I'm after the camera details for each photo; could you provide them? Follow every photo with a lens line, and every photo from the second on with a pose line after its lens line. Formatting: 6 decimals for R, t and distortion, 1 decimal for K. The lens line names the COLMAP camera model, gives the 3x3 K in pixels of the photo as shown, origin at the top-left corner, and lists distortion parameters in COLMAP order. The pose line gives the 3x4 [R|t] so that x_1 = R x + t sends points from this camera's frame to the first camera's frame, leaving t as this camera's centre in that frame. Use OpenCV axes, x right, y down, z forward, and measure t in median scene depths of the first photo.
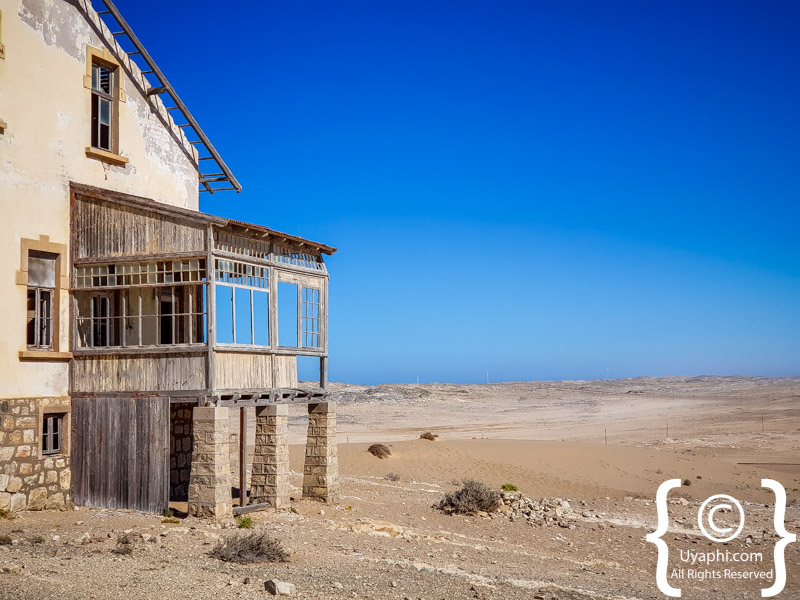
lens RADIAL K [[1178.9, 0, 400.0], [0, 1178.9, 300.0], [0, 0, 1]] dist [-0.006111, 0.066697]
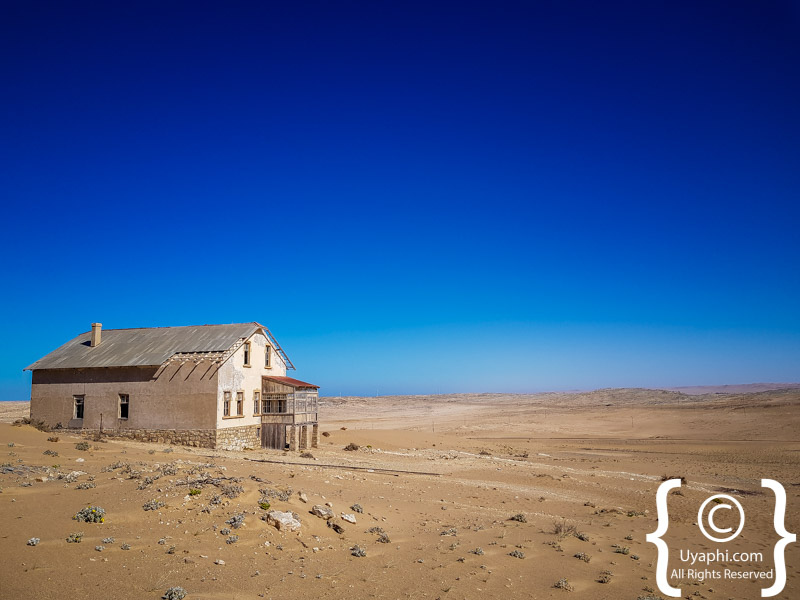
lens RADIAL K [[695.2, 0, 400.0], [0, 695.2, 300.0], [0, 0, 1]] dist [0.001916, 0.001738]
pose [[0.995047, 0.015235, 0.098226, -0.022229], [-0.009409, 0.998184, -0.059501, -0.230263], [-0.098955, 0.058283, 0.993384, -1.658991]]
